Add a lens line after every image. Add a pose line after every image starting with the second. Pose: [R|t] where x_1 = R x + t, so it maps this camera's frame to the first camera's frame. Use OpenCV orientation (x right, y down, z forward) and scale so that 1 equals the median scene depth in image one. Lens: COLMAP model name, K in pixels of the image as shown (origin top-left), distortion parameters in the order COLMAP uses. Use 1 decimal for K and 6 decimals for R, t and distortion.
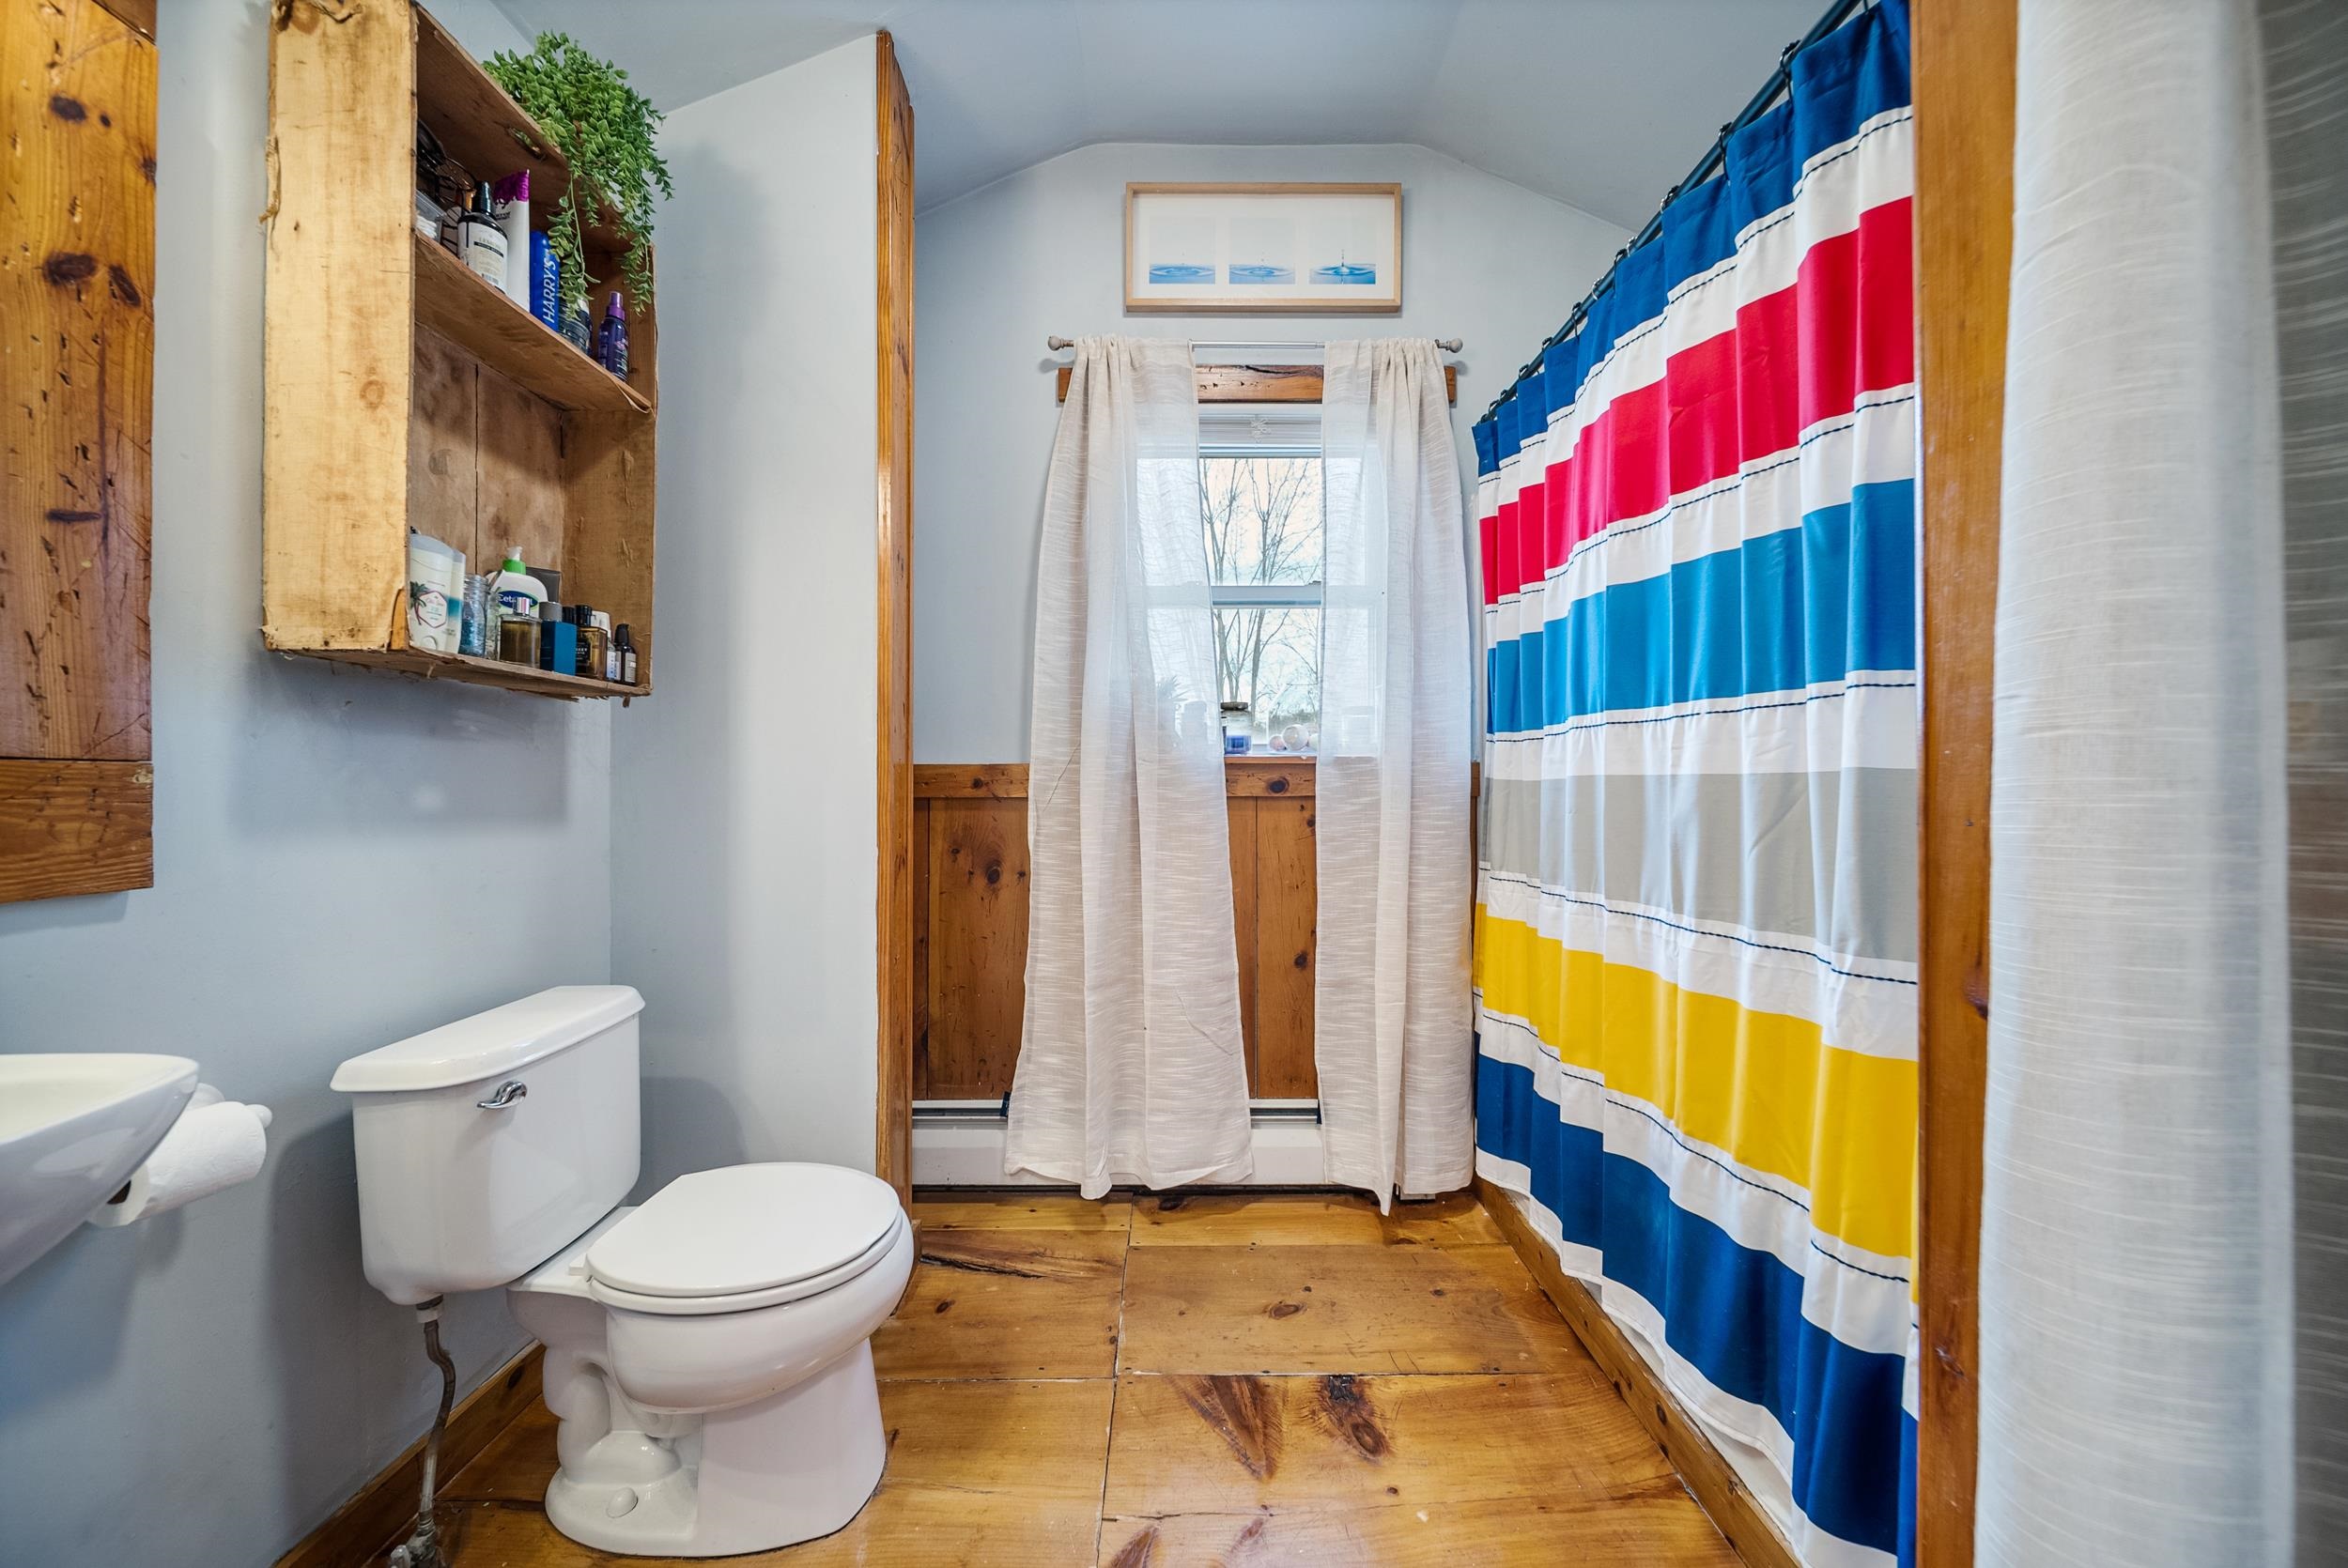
lens RADIAL K [[874.6, 0, 1180.0], [0, 874.6, 785.5], [0, 0, 1]] dist [-0.002058, -0.001808]
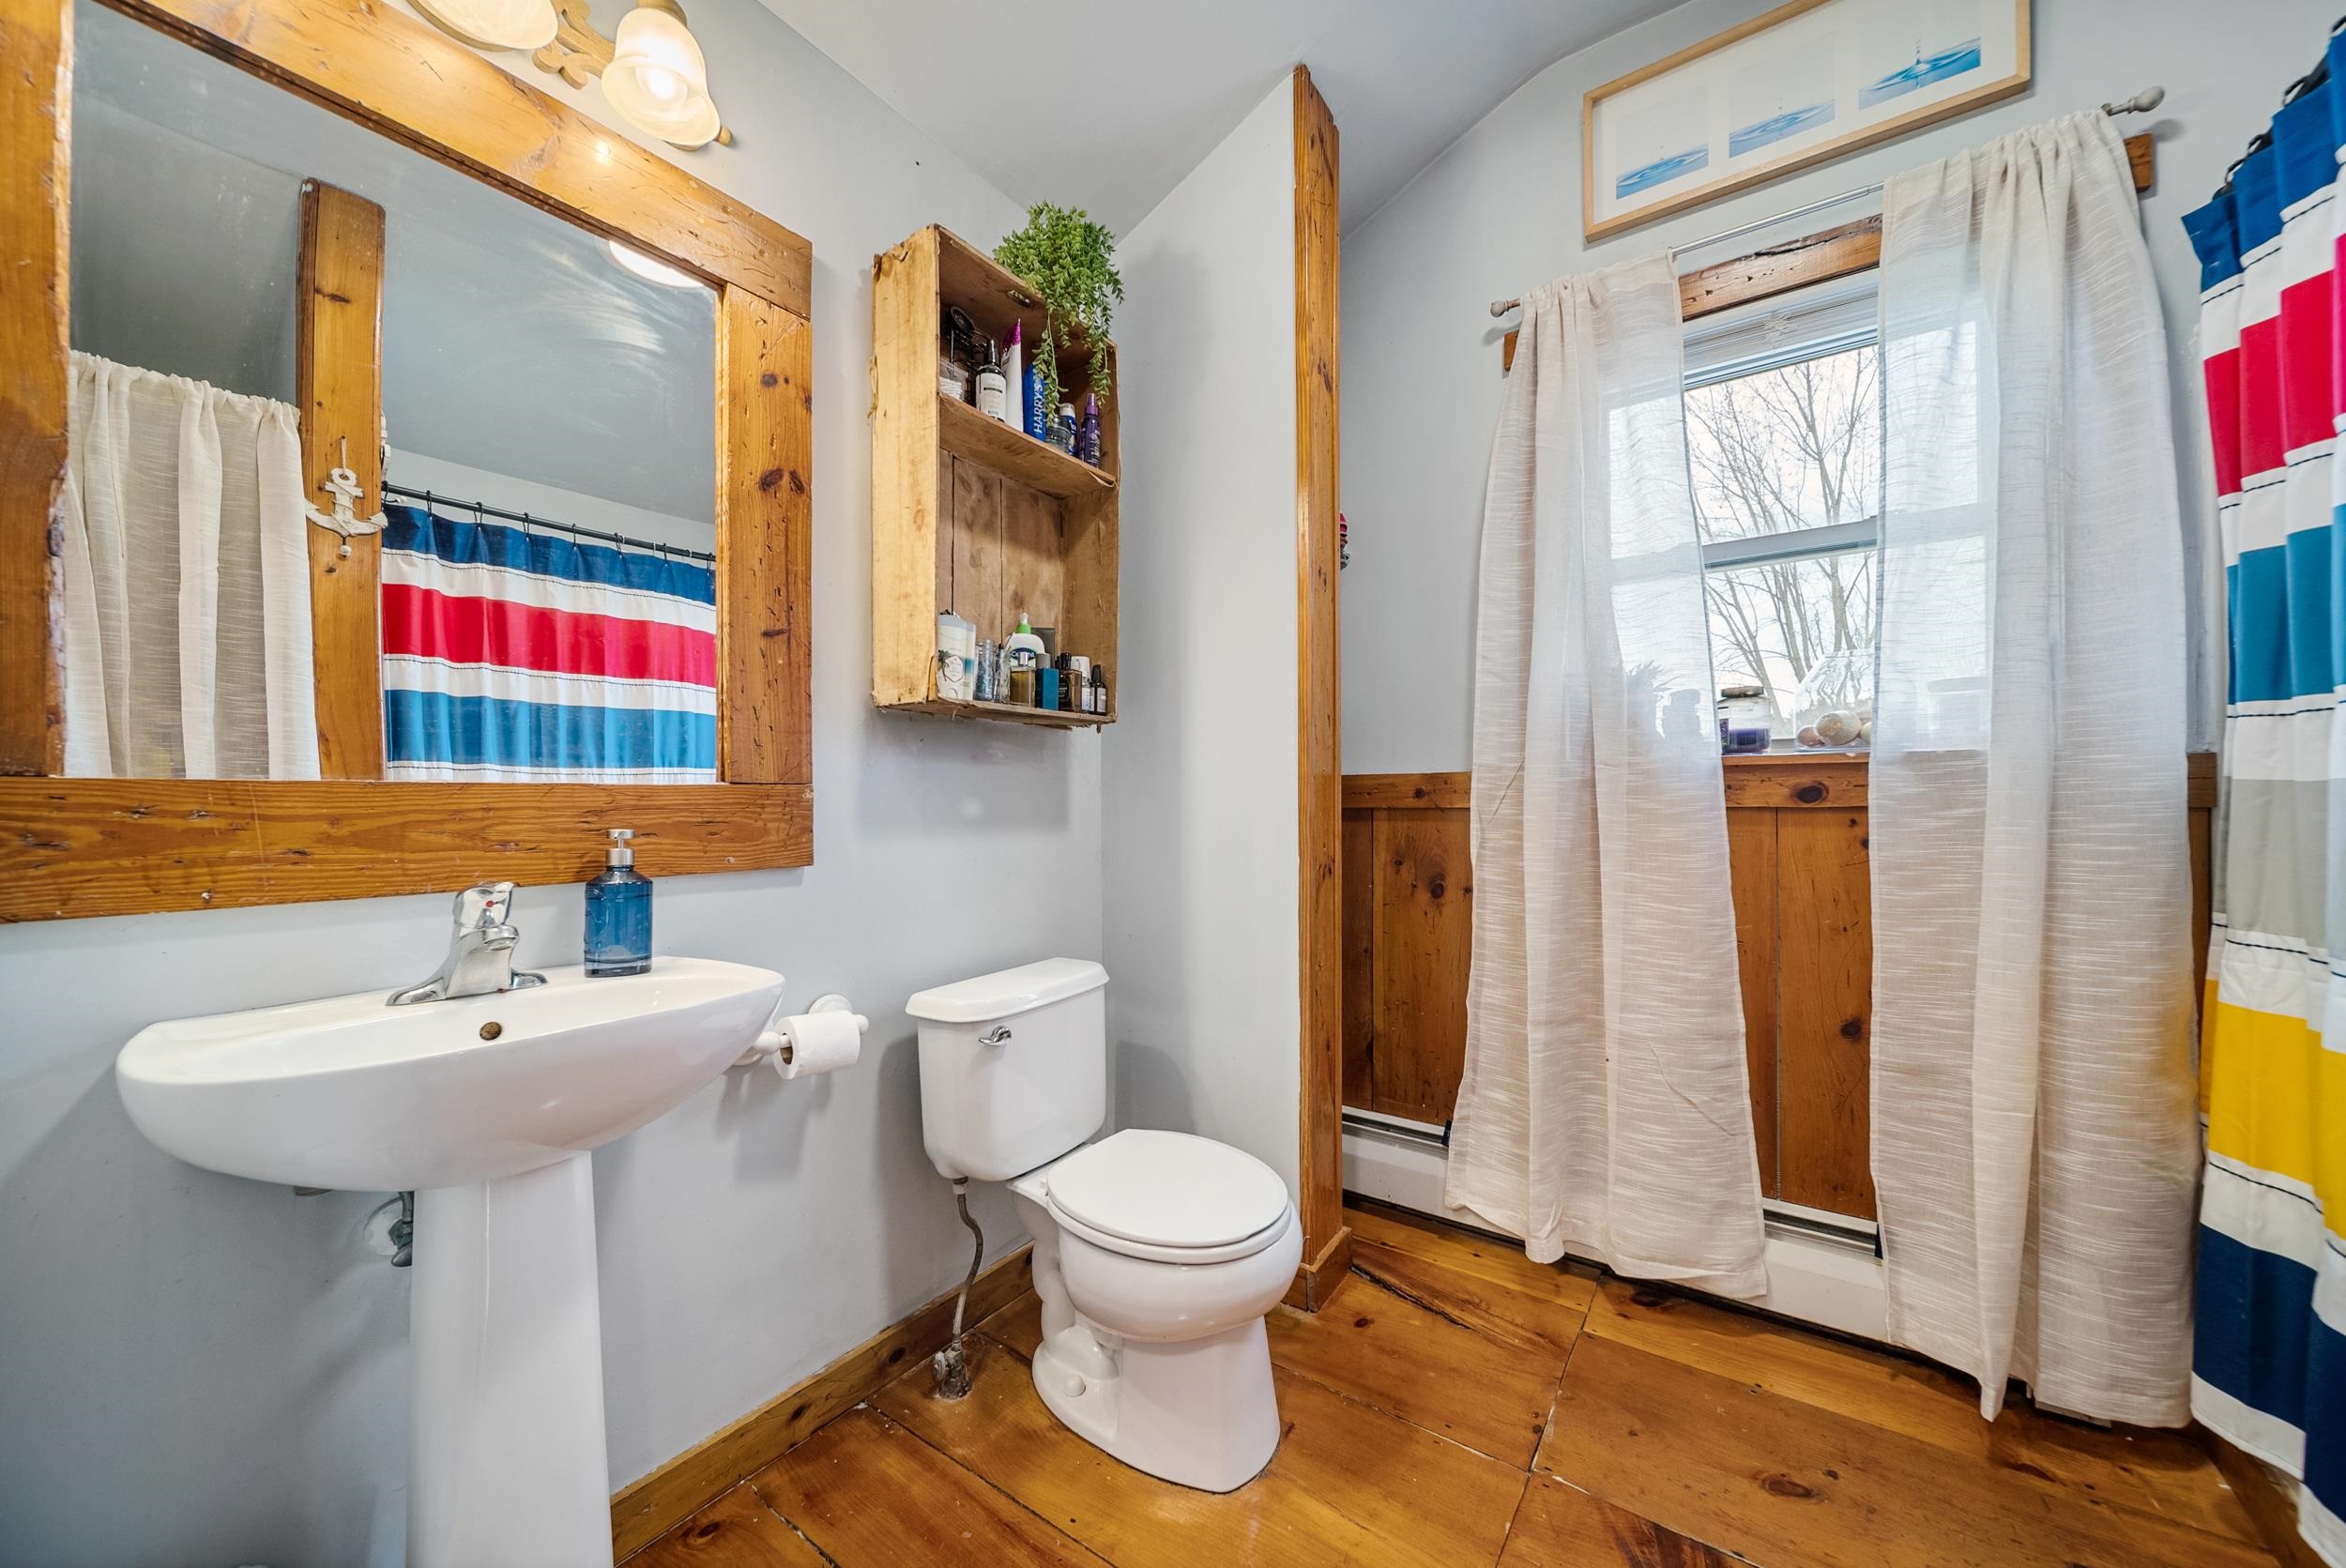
lens RADIAL K [[873.9, 0, 1174.6], [0, 873.9, 794.3], [0, 0, 1]] dist [-0.002058, -0.001808]
pose [[0.796592, -0.007054, -0.604477, 0.151659], [0.007068, 0.999972, -0.002355, -0.000647], [0.604477, -0.002396, 0.796619, 0.079769]]
